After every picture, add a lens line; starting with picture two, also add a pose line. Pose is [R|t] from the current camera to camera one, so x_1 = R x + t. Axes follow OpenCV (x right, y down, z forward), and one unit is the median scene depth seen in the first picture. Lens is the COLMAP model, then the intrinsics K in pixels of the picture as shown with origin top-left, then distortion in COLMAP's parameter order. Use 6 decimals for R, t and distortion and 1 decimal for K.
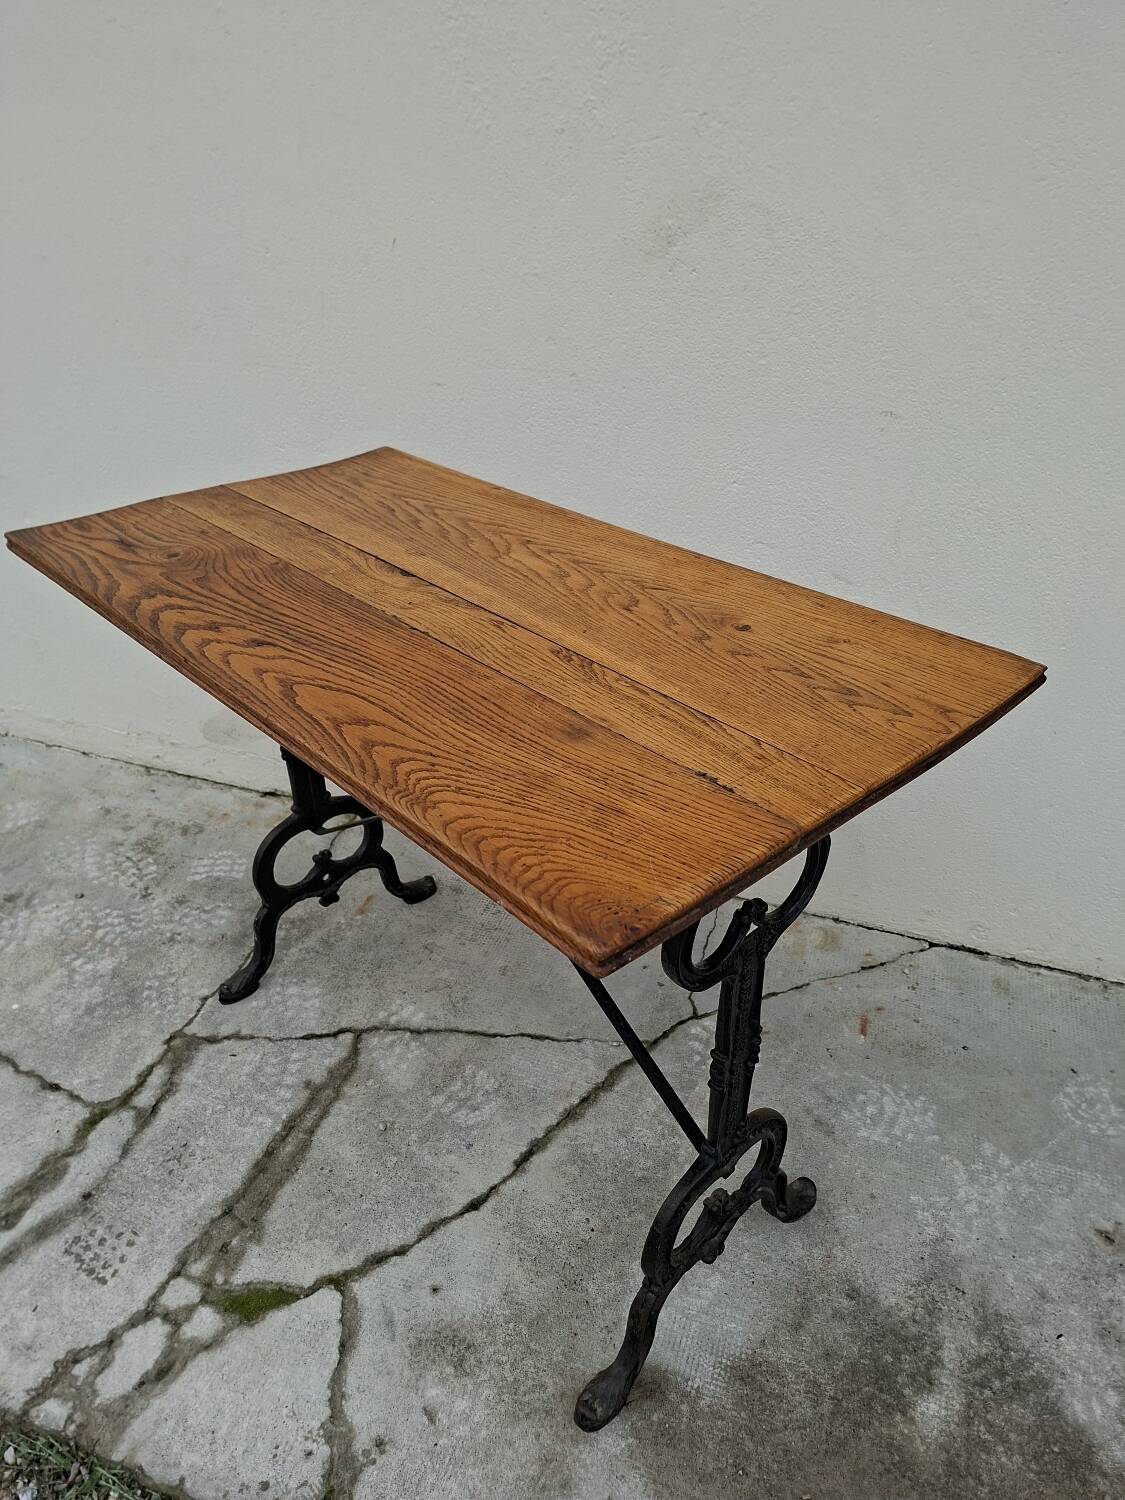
lens RADIAL K [[1038.3, 0, 565.9], [0, 1038.3, 756.4], [0, 0, 1]] dist [0.069159, -0.082475]
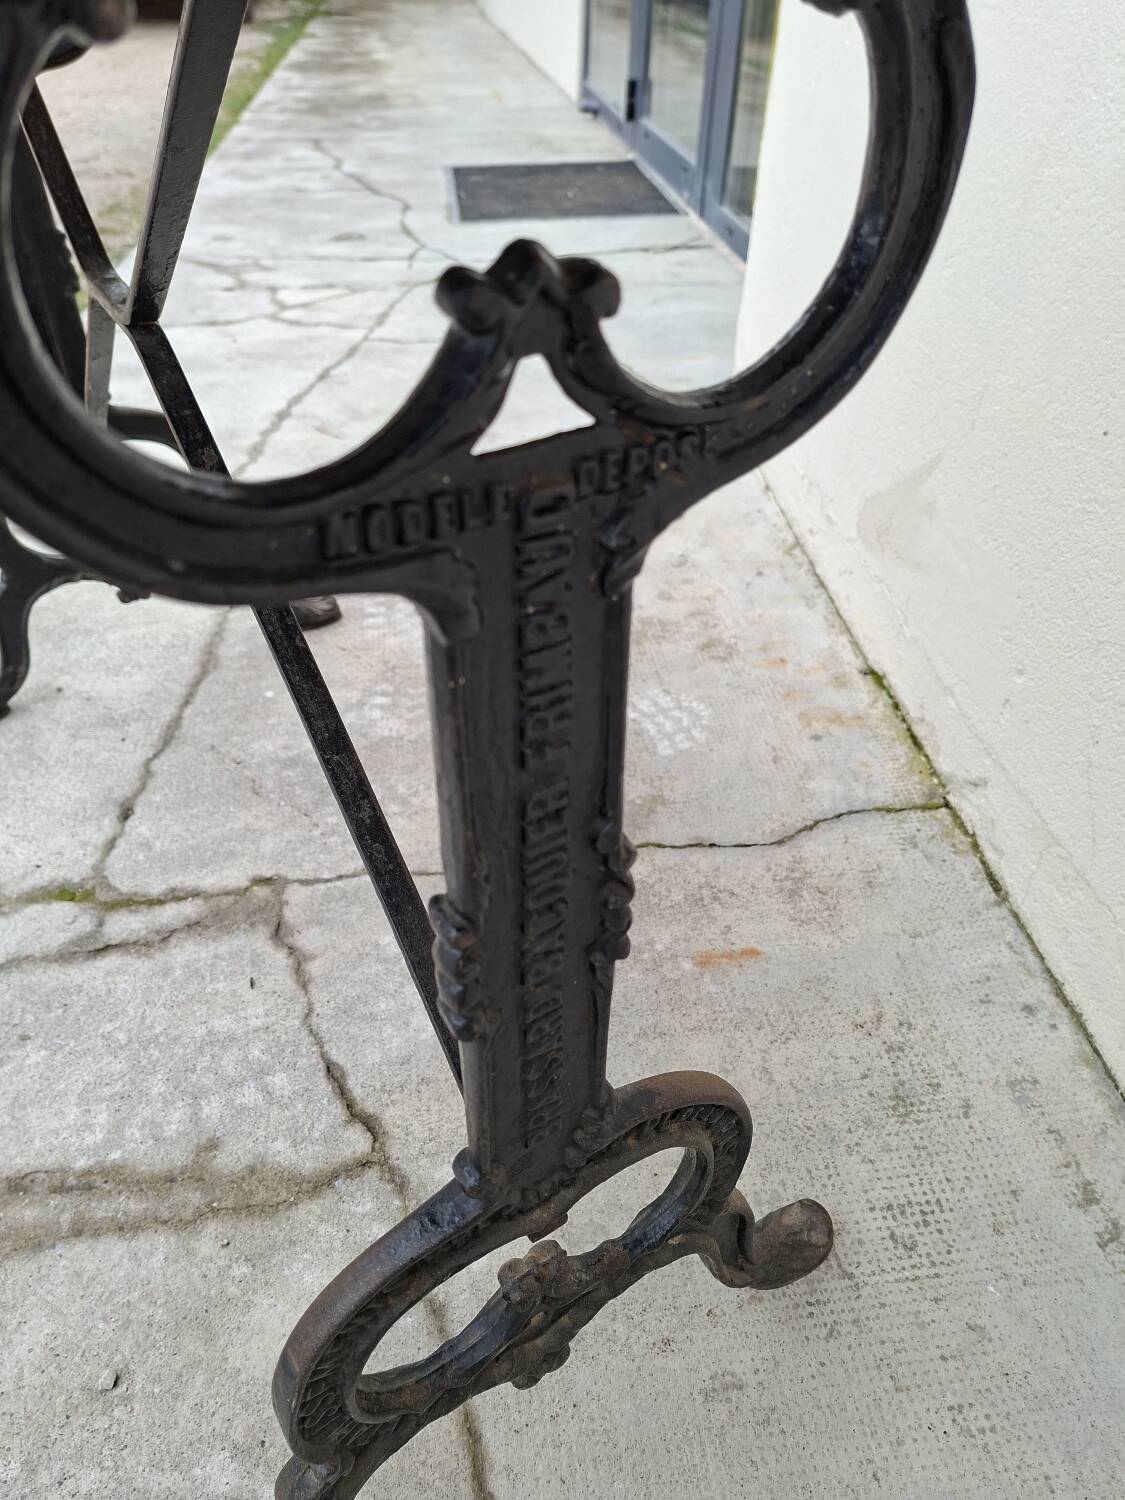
lens RADIAL K [[1025.7, 0, 561.0], [0, 1025.7, 756.4], [0, 0, 1]] dist [0.115705, -0.175039]
pose [[0.436941, 0.574607, -0.692033, 0.042243], [-0.478115, 0.800040, 0.362412, -0.068969], [0.761898, 0.172519, 0.624299, 0.888632]]
